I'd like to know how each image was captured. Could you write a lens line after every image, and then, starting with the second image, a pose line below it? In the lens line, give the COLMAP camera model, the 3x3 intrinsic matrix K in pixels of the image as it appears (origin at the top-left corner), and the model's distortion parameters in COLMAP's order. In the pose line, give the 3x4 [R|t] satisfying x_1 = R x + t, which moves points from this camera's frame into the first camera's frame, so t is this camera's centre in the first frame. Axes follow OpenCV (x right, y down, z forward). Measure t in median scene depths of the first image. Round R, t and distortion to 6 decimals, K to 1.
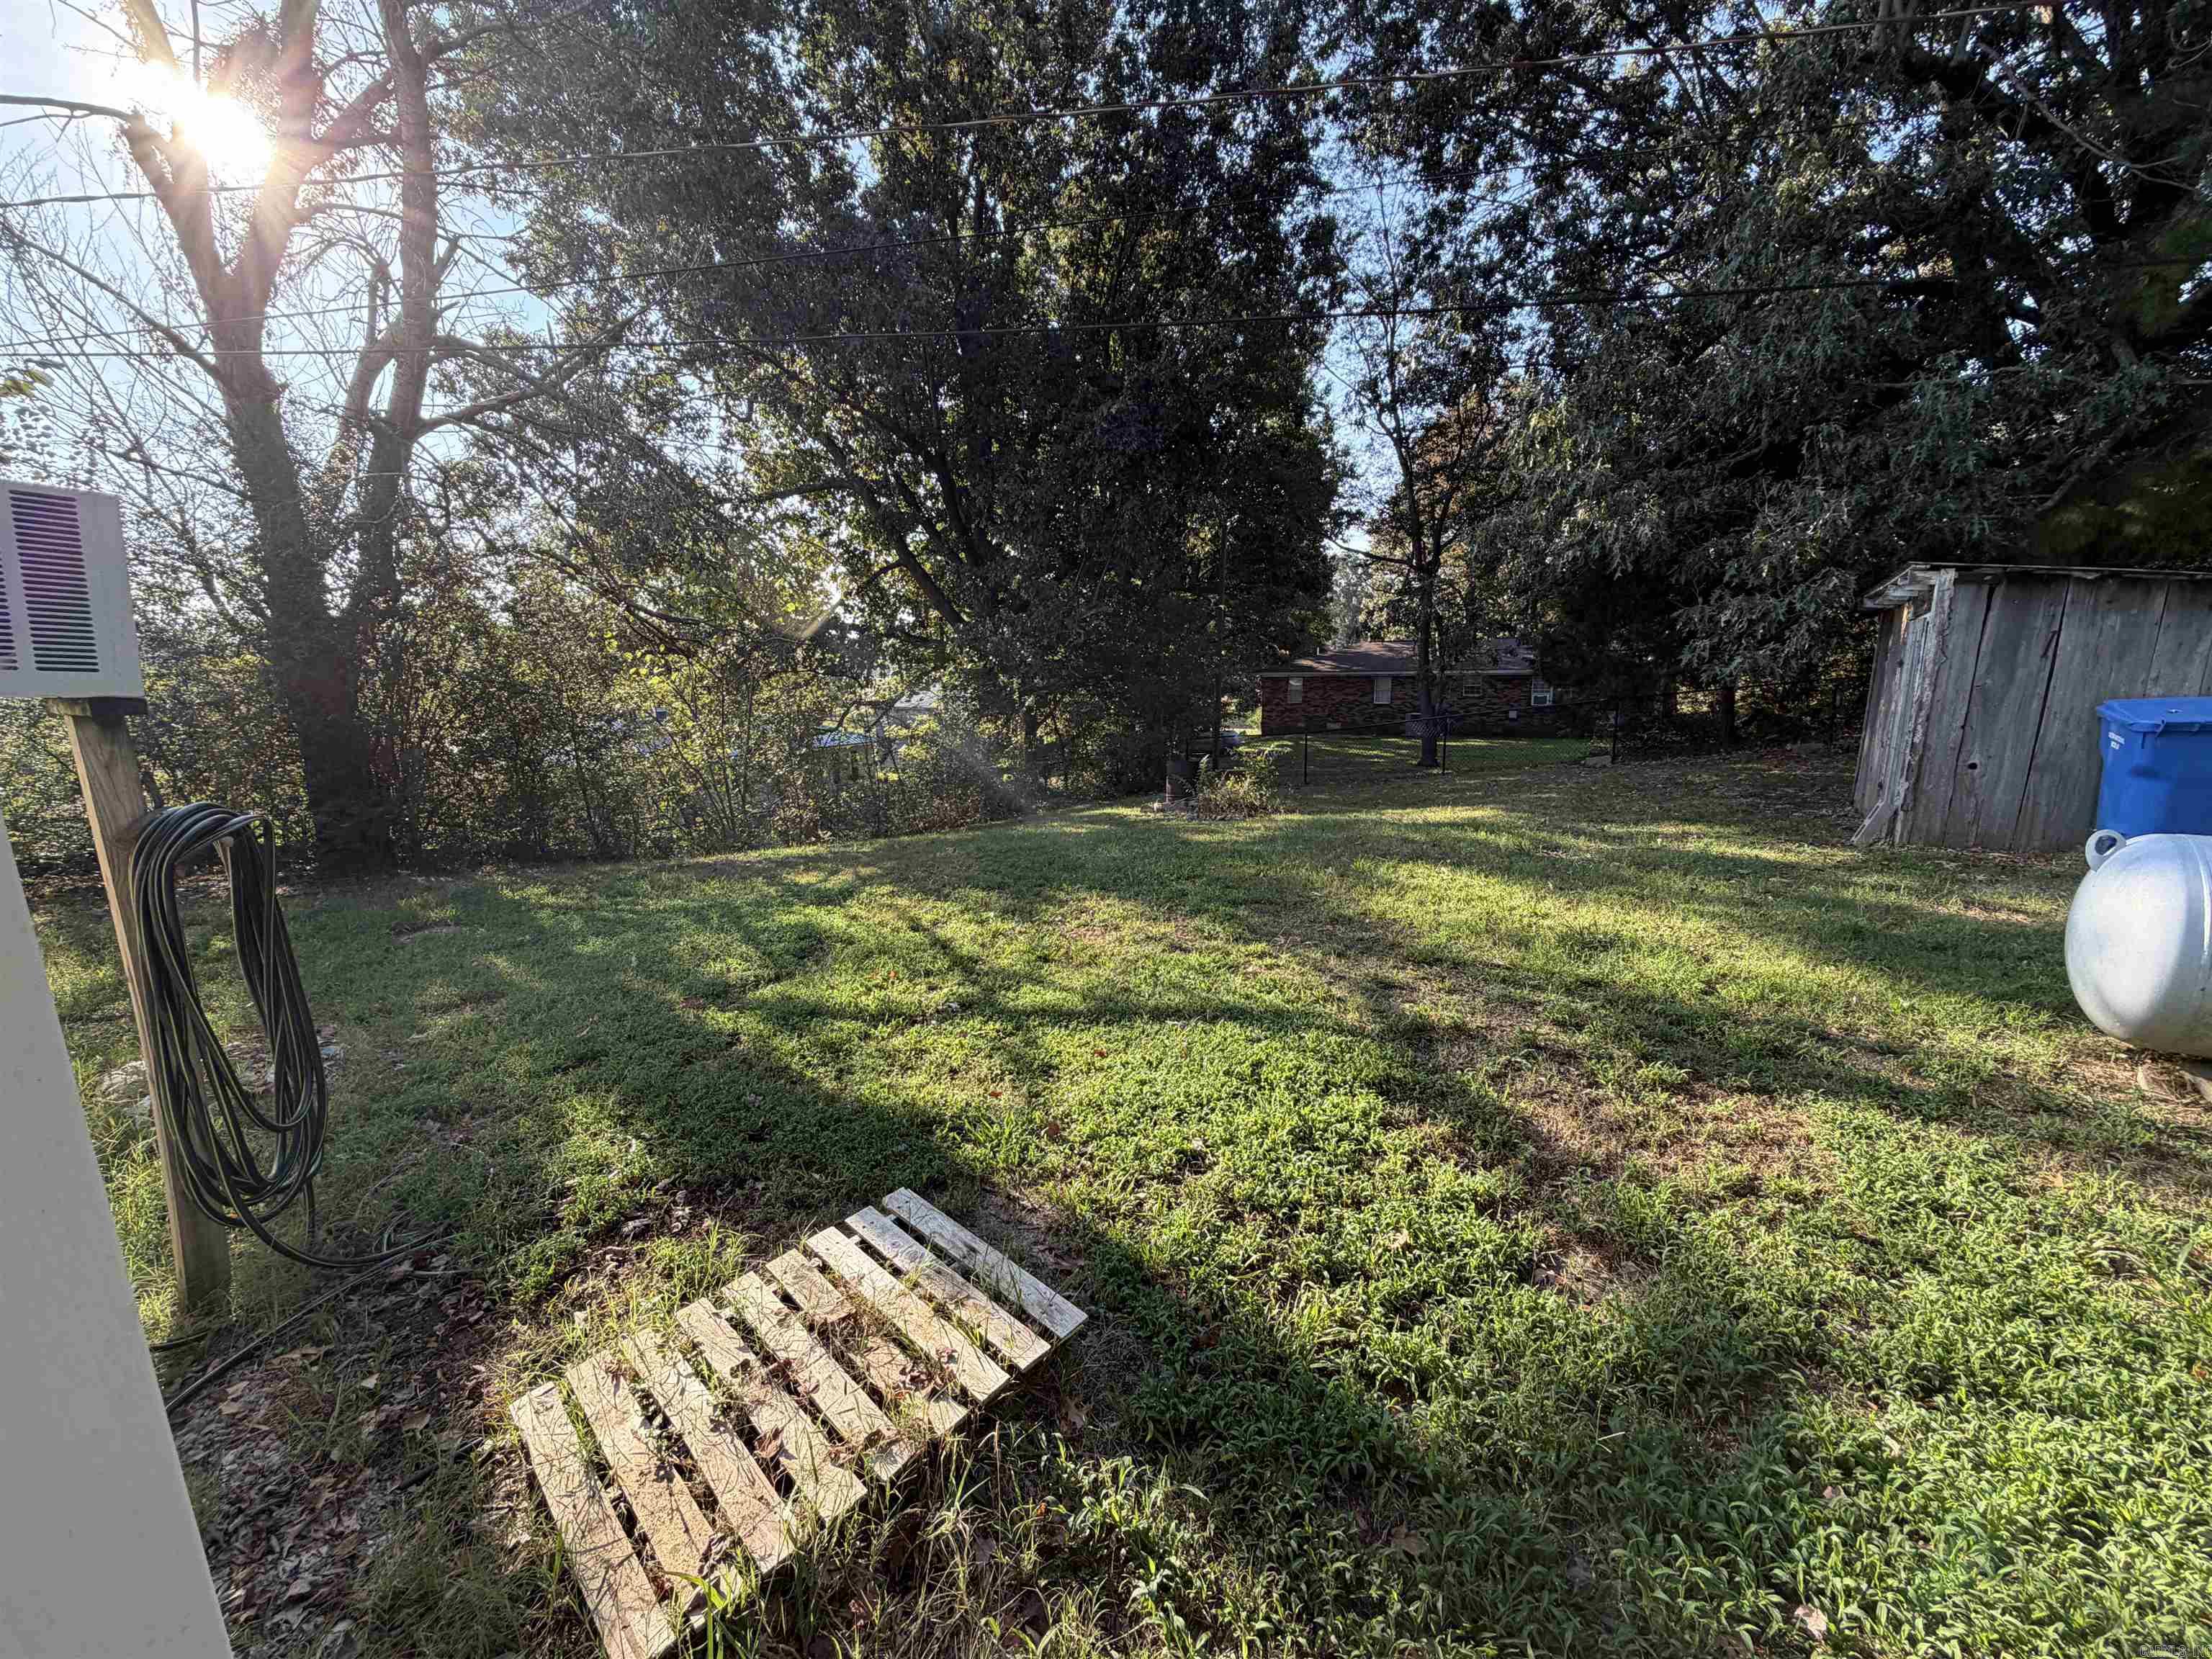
lens RADIAL K [[879.5, 0, 1111.9], [0, 879.5, 829.1], [0, 0, 1]] dist [-0.001116, 0.000309]
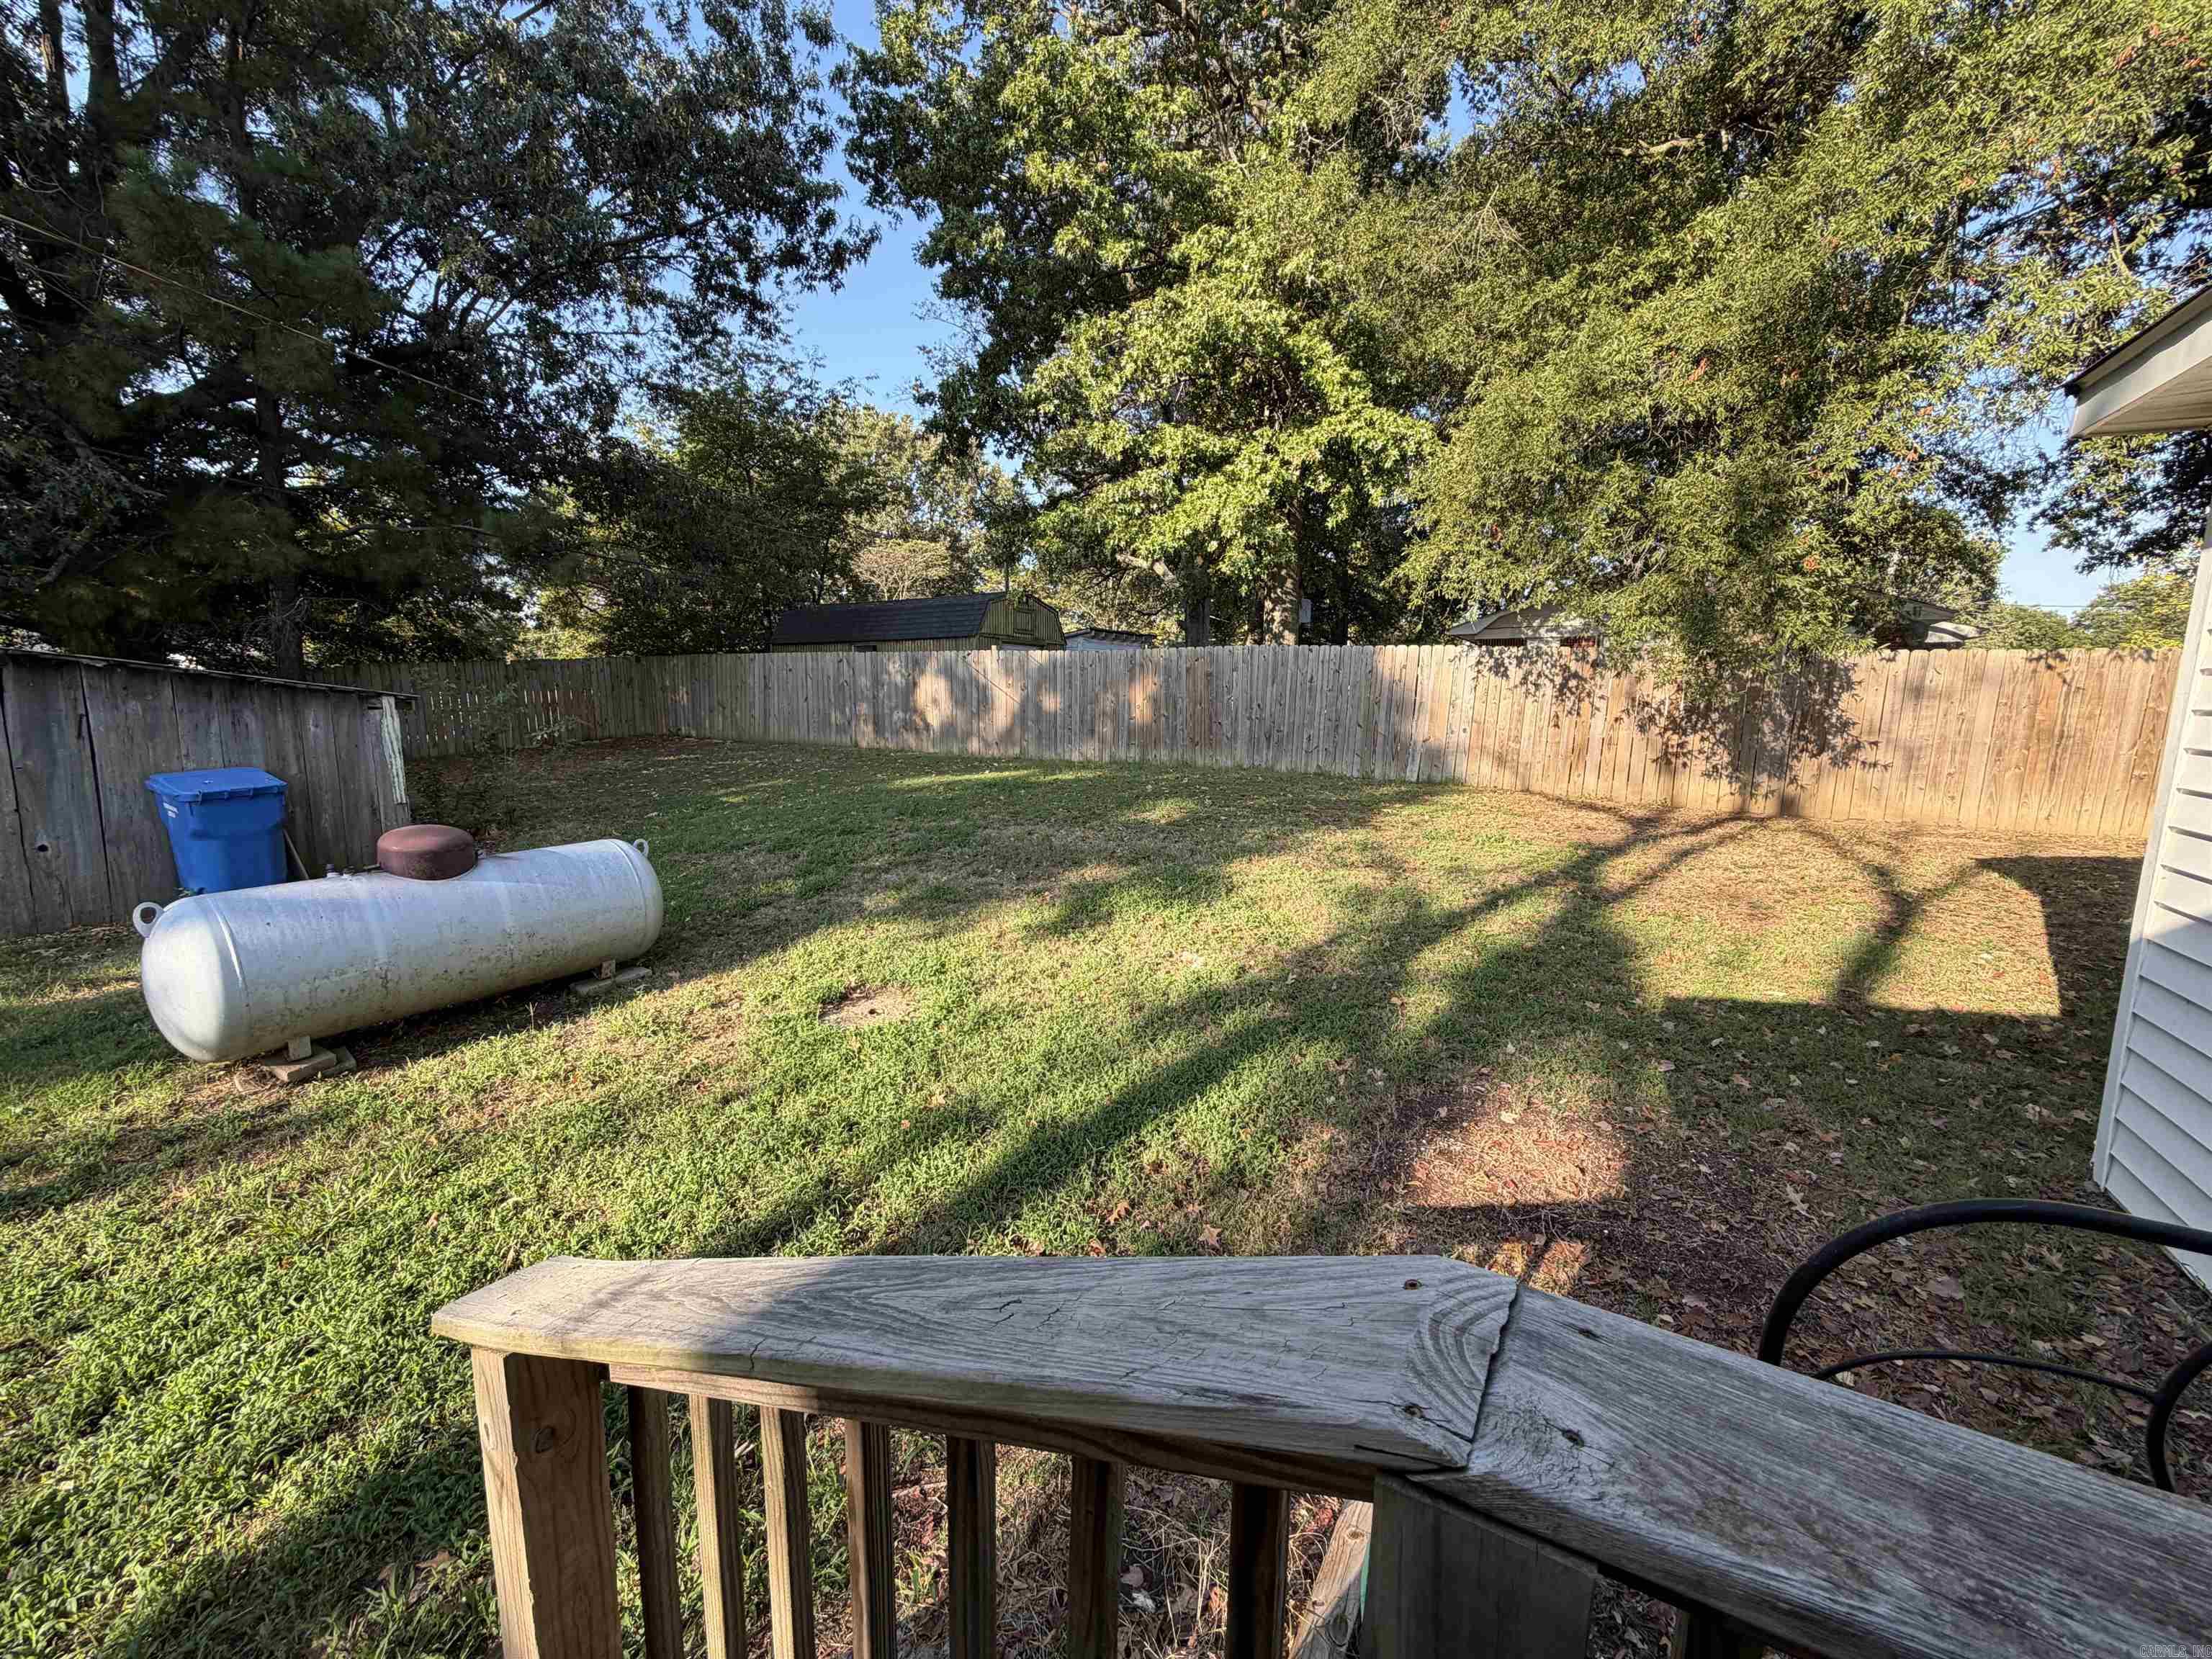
lens RADIAL K [[879.5, 0, 1110.9], [0, 879.5, 828.4], [0, 0, 1]] dist [-0.001116, 0.000309]
pose [[-0.066427, -0.131588, 0.989076, -0.124453], [0.184838, 0.972486, 0.141795, -0.023586], [-0.980522, 0.192237, -0.040277, -0.255378]]
